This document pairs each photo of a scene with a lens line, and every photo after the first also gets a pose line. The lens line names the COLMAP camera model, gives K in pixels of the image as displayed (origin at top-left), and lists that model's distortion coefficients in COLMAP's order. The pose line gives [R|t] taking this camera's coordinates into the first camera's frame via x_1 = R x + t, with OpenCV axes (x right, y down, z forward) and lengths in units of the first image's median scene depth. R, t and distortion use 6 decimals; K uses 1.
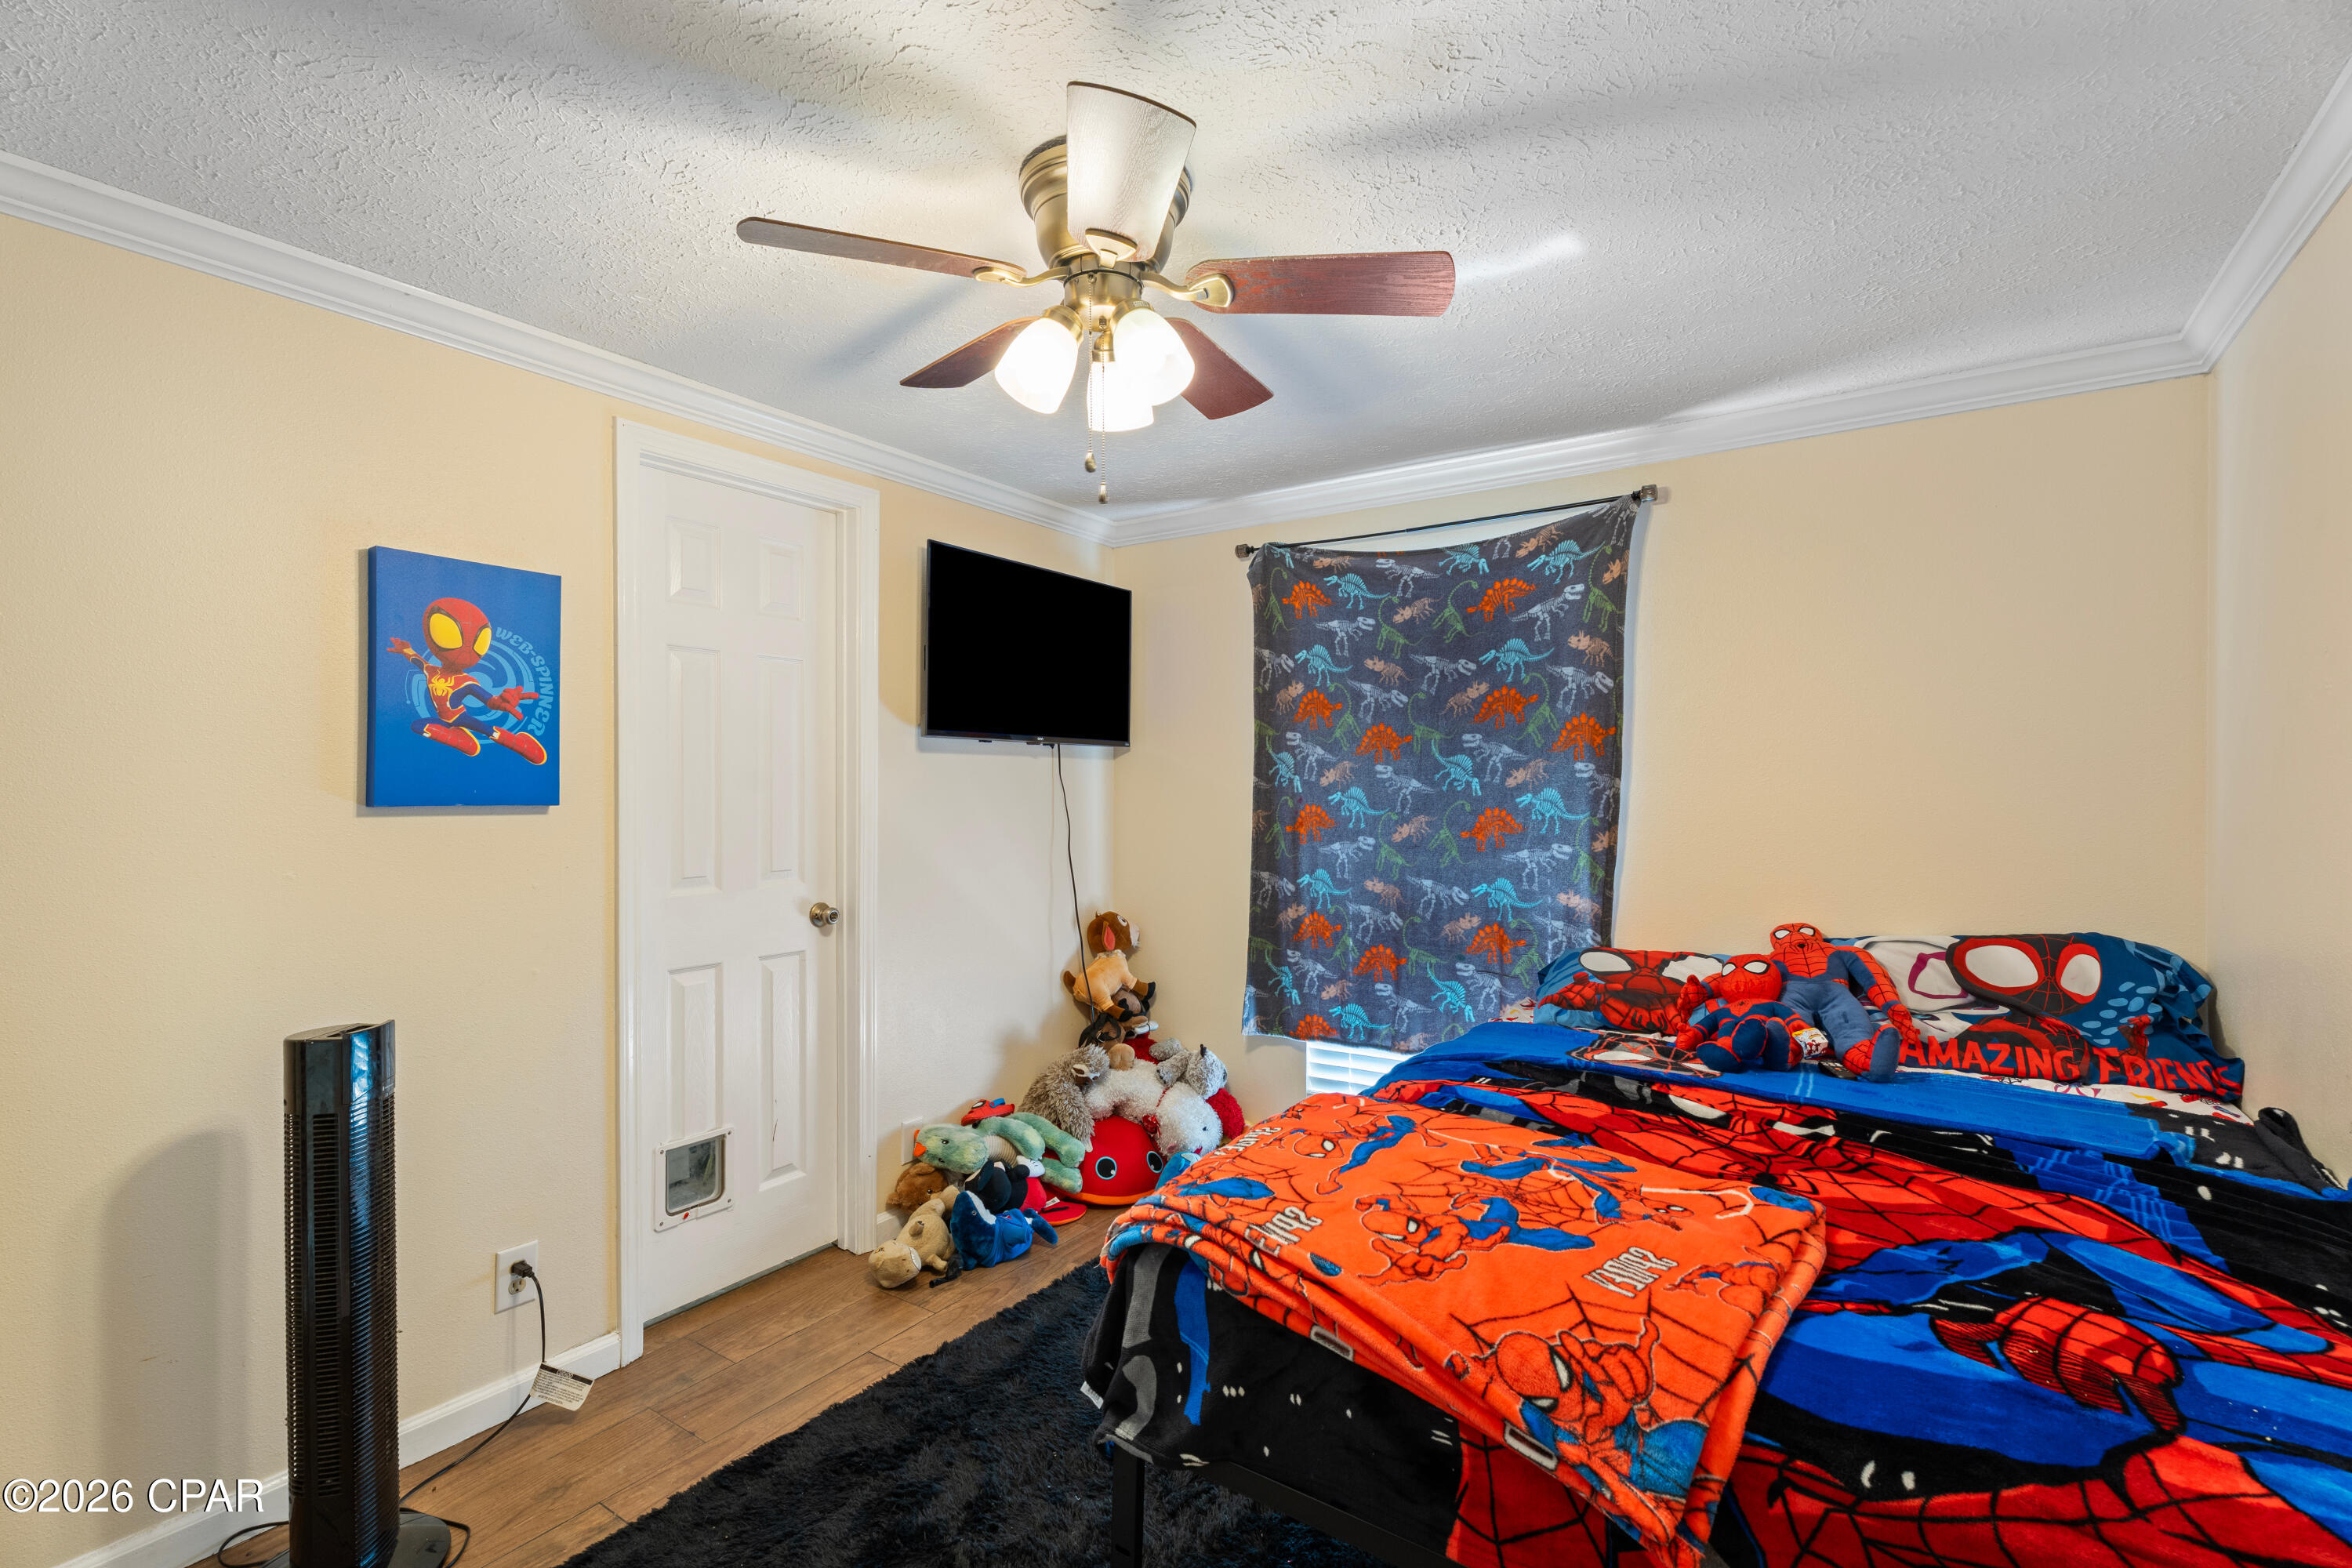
lens RADIAL K [[1052.1, 0, 1166.9], [0, 1052.1, 791.1], [0, 0, 1]] dist [-0.000825, -0.000116]
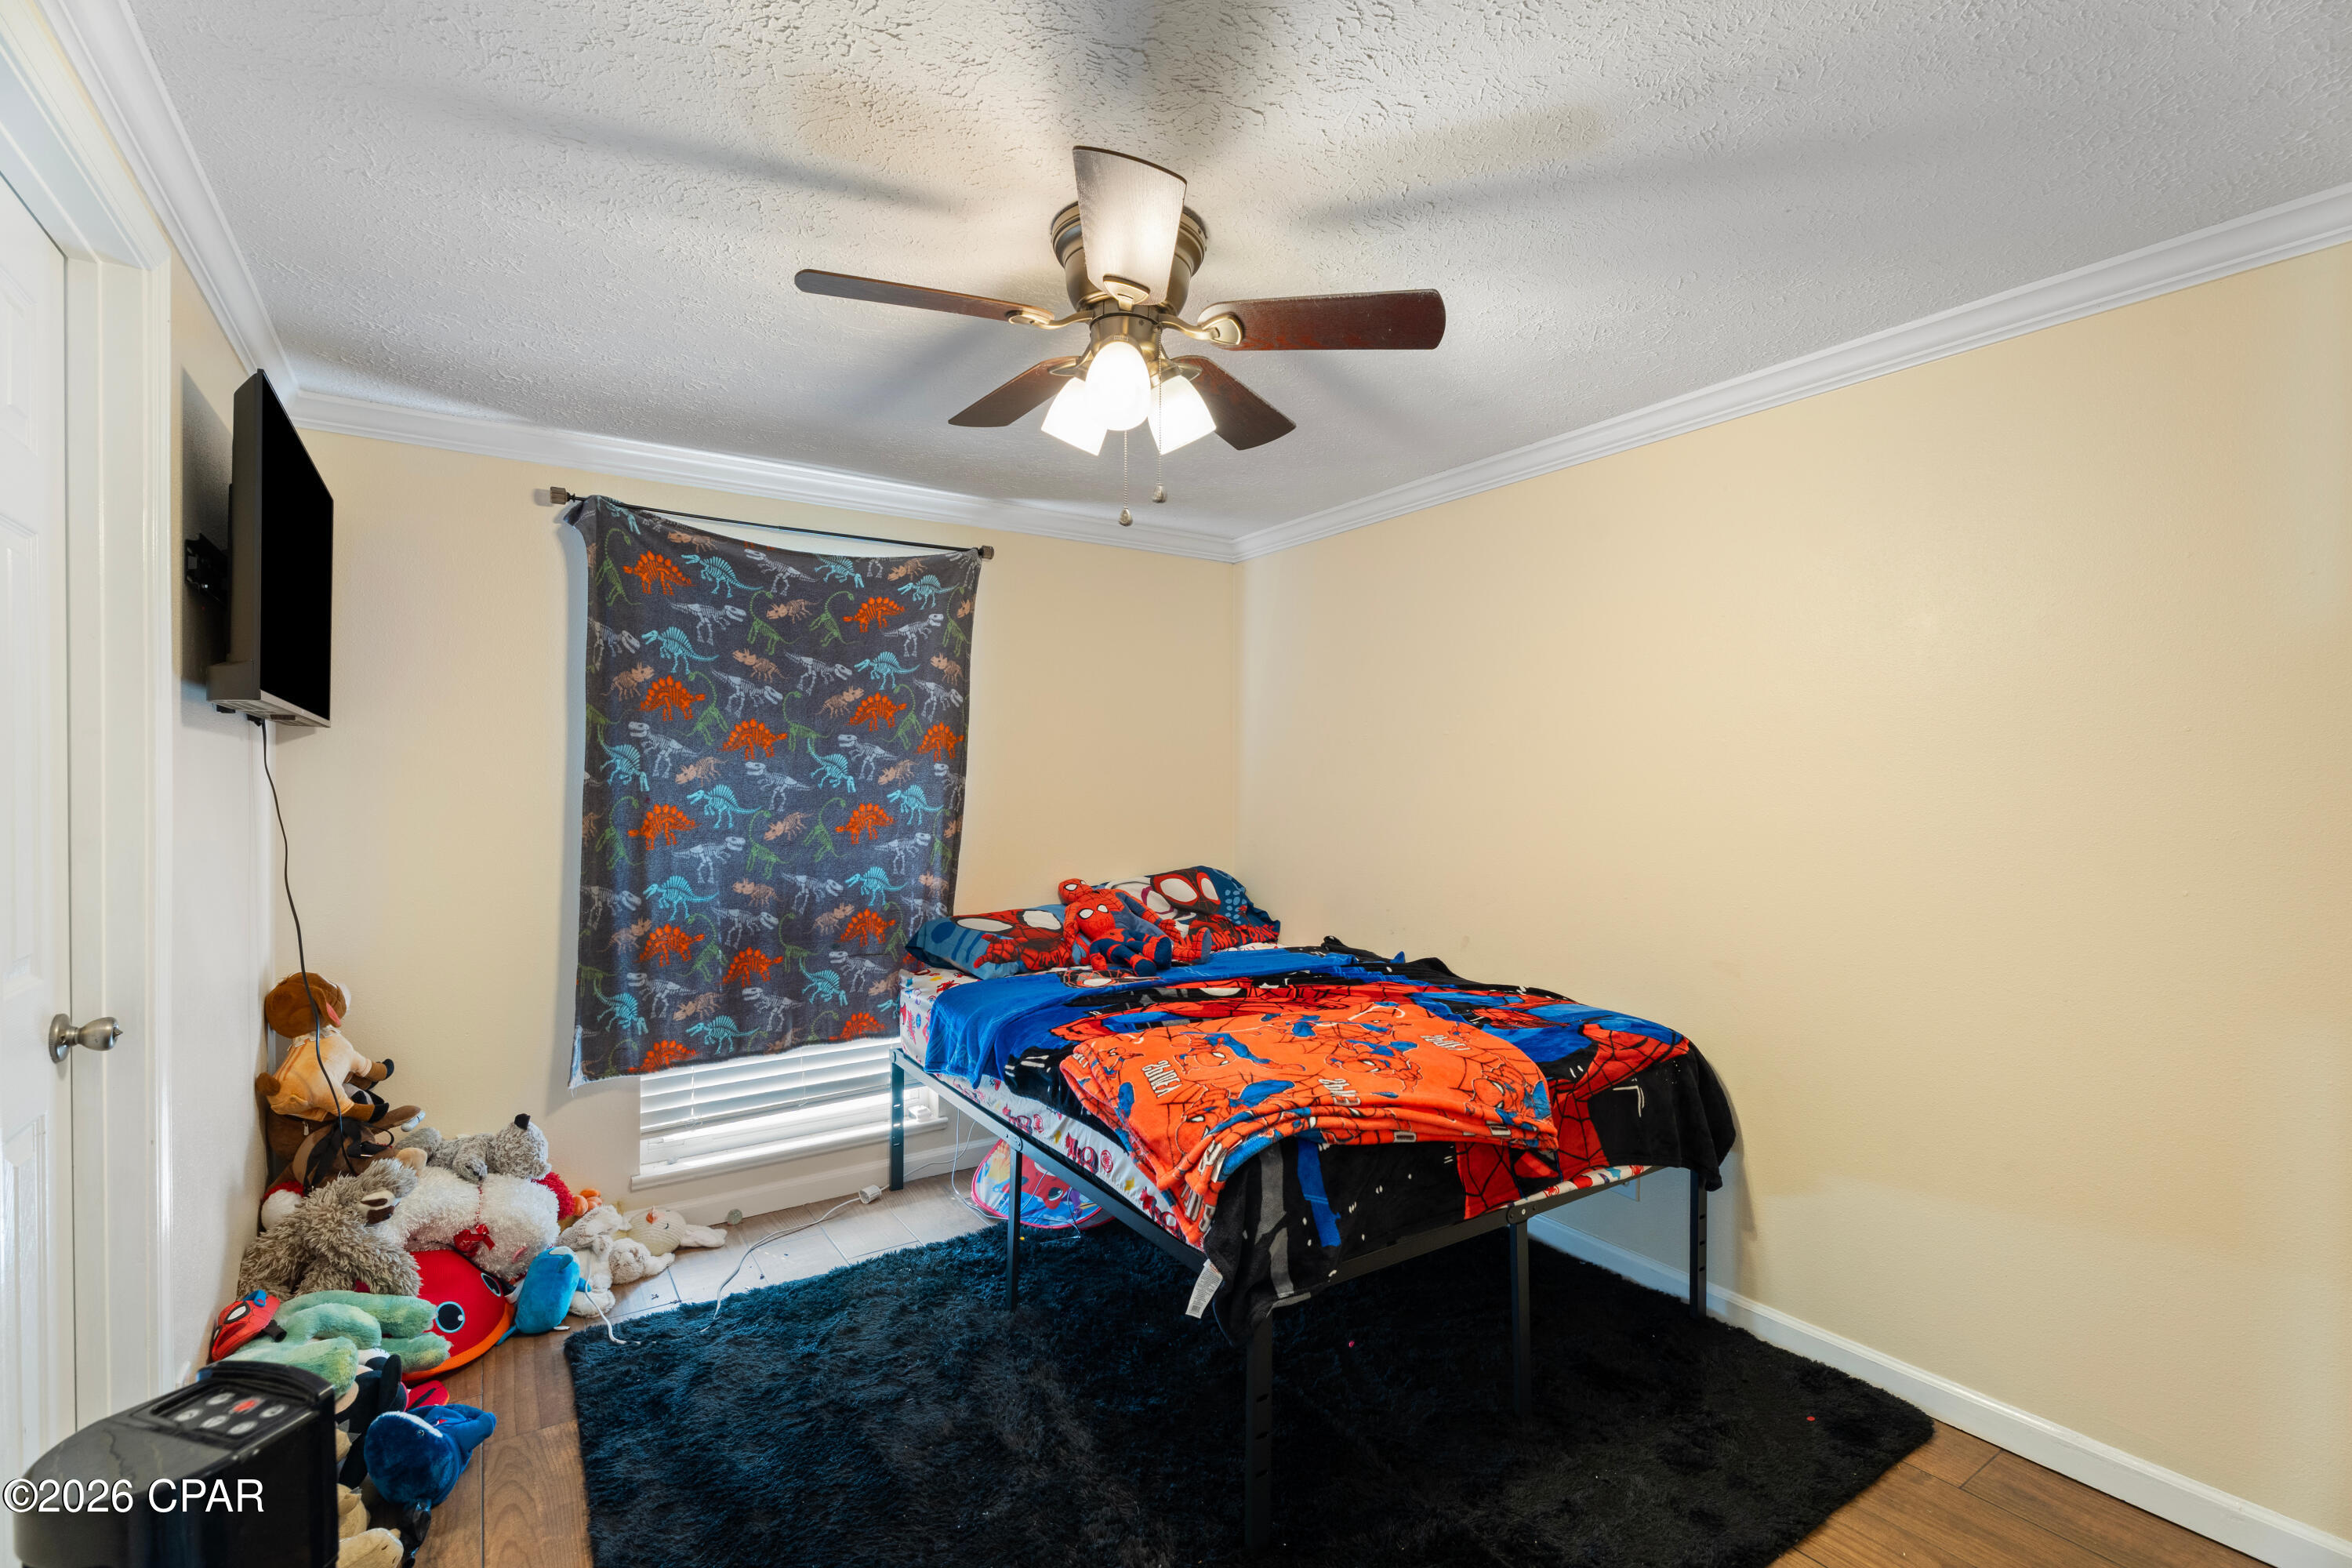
lens RADIAL K [[1052.1, 0, 1166.9], [0, 1052.1, 780.3], [0, 0, 1]] dist [-0.000825, -0.000116]
pose [[0.371928, -0.000727, 0.928261, -0.569103], [0.005953, 0.999981, -0.001603, -0.004325], [-0.928243, 0.006122, 0.371925, 0.292135]]
